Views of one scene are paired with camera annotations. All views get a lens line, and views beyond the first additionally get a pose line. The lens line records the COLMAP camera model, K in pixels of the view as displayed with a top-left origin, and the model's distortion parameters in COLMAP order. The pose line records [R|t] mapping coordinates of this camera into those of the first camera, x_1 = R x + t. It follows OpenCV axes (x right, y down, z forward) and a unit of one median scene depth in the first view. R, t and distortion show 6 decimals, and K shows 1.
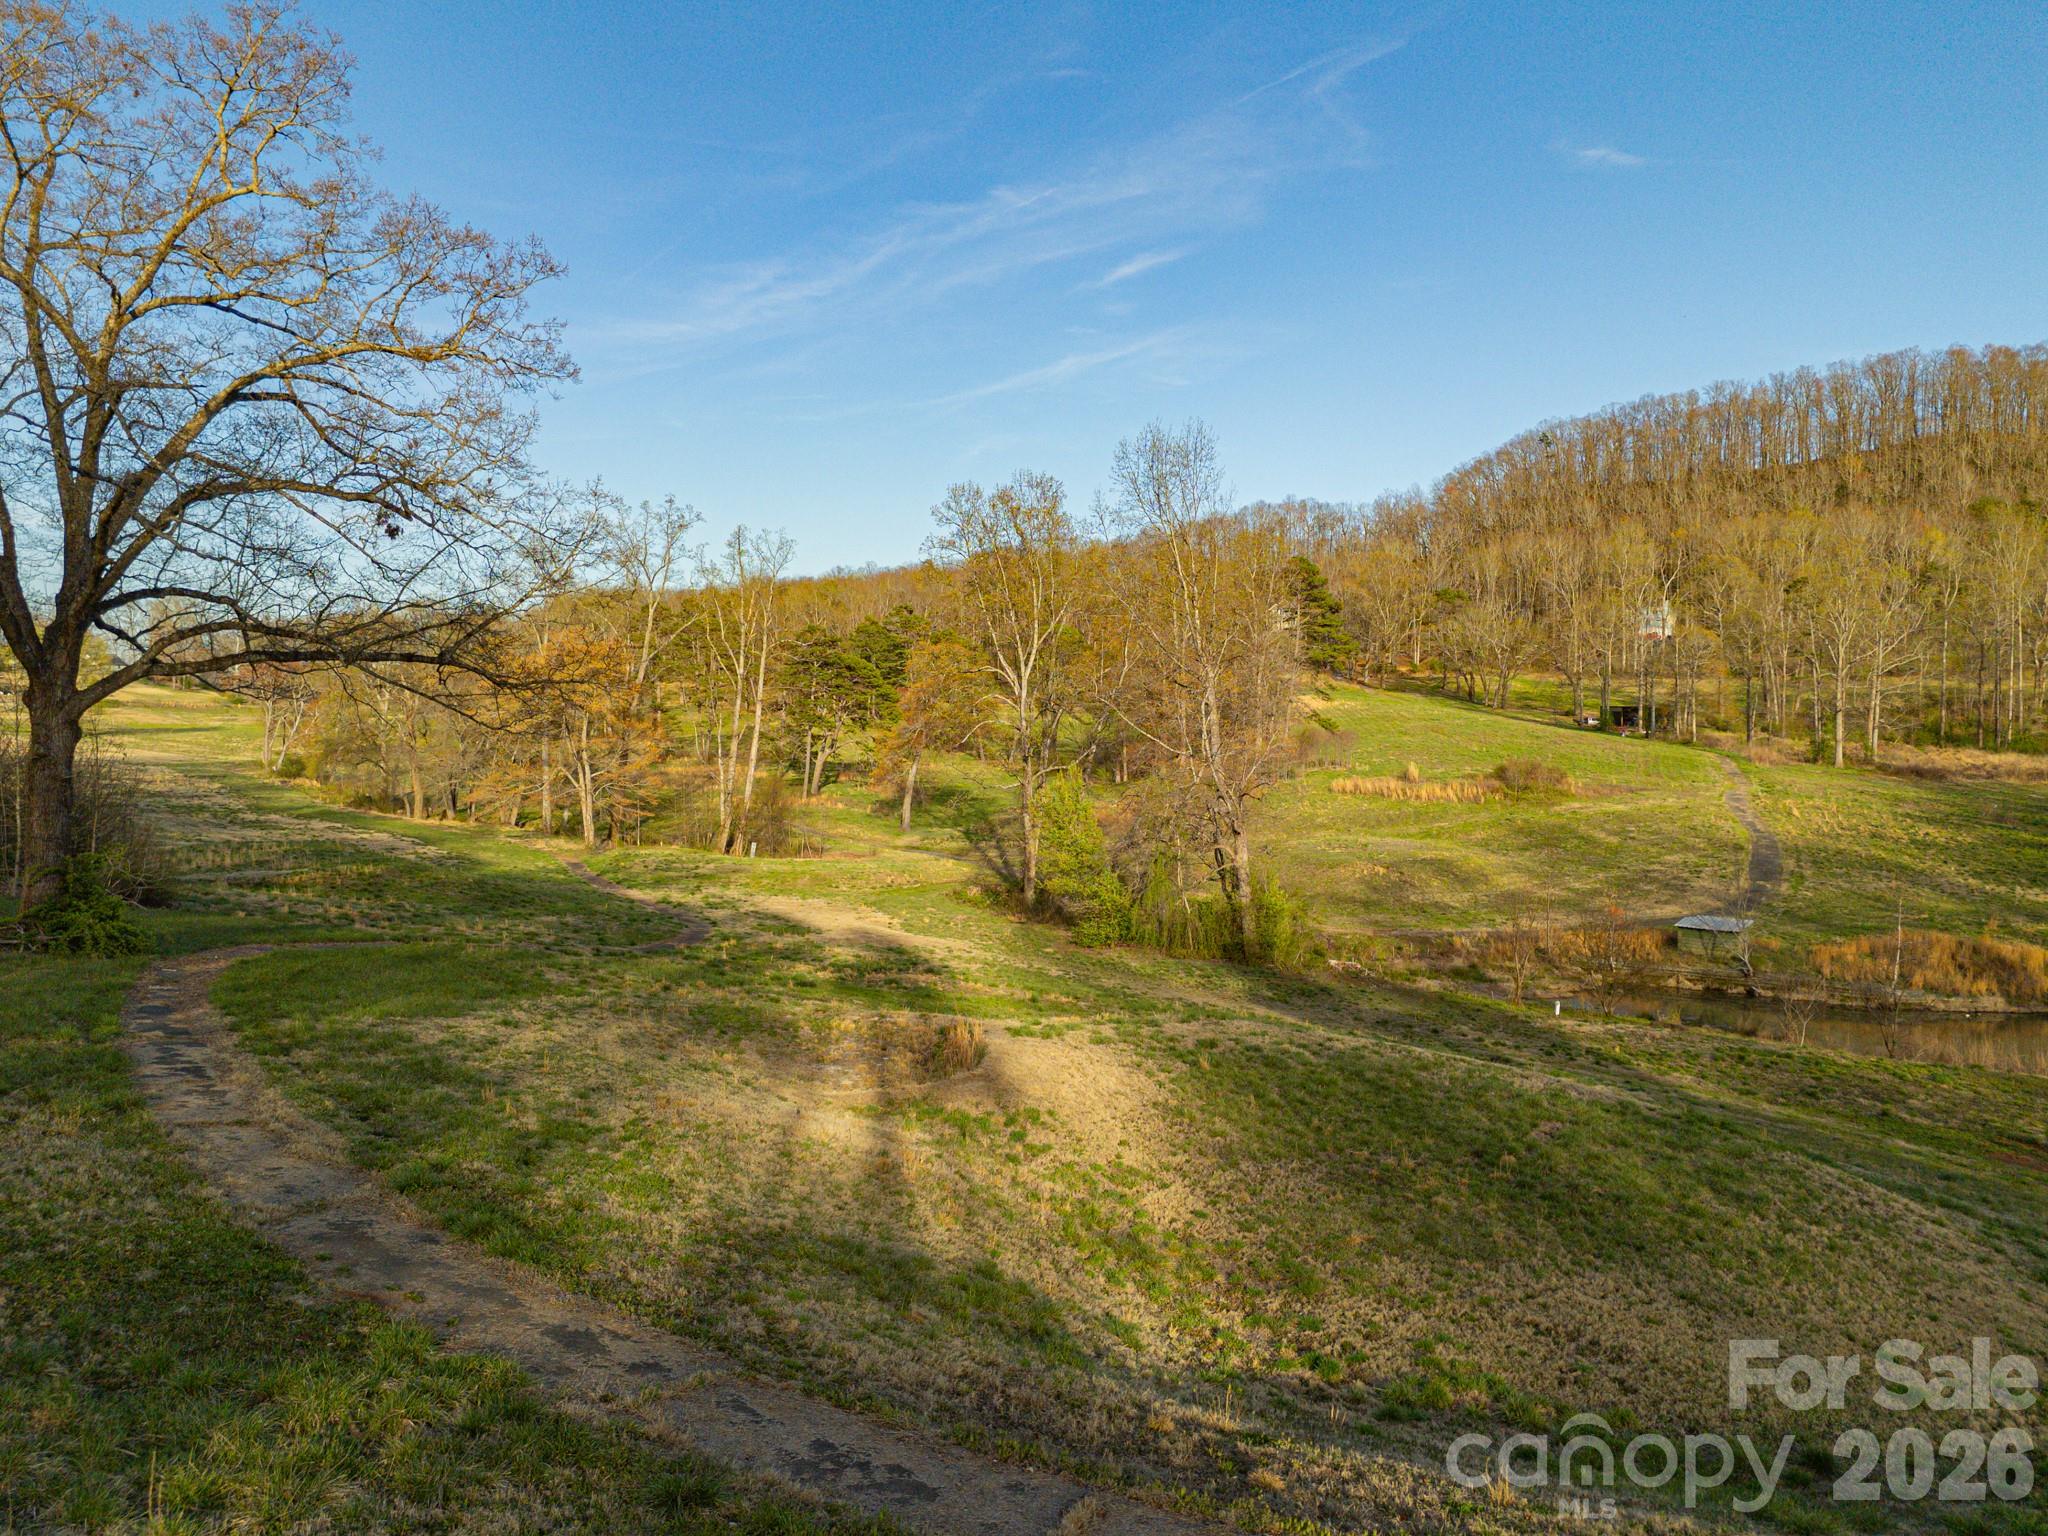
lens RADIAL K [[1484.6, 0, 1015.9], [0, 1484.6, 767.3], [0, 0, 1]] dist [0.067605, -0.071380]
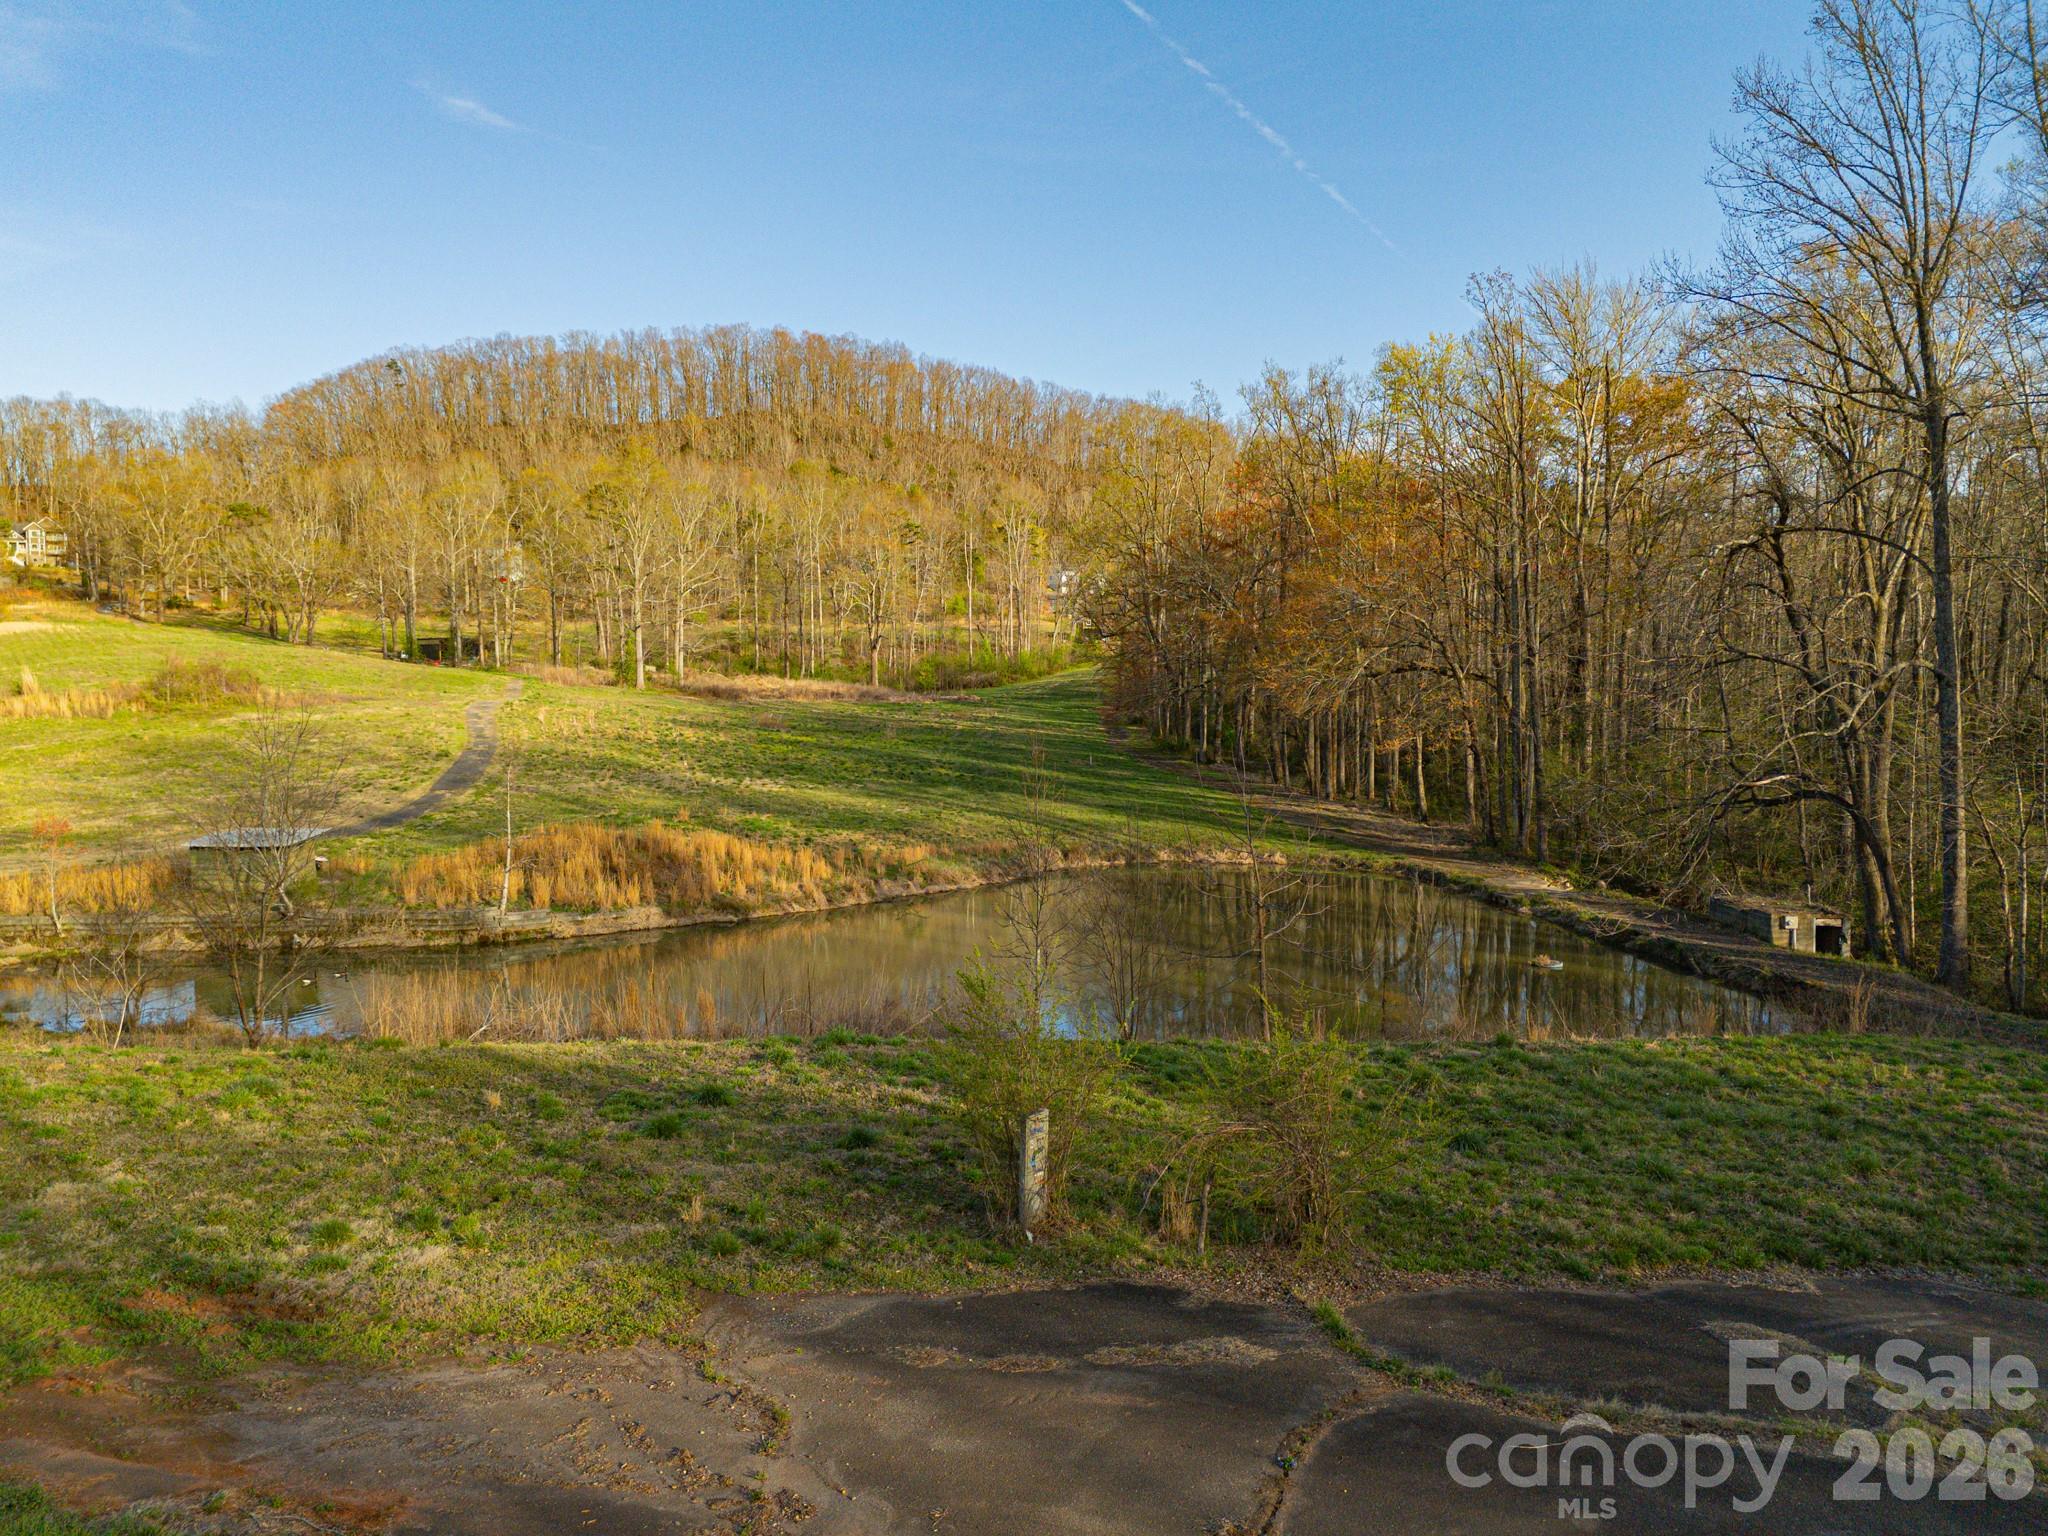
lens RADIAL K [[1433.4, 0, 1029.9], [0, 1433.4, 754.6], [0, 0, 1]] dist [0.003425, 0.000361]
pose [[0.768509, -0.033101, 0.638982, 0.106380], [0.034046, 0.999362, 0.010823, 0.023640], [-0.638932, 0.013437, 0.769146, 0.112550]]
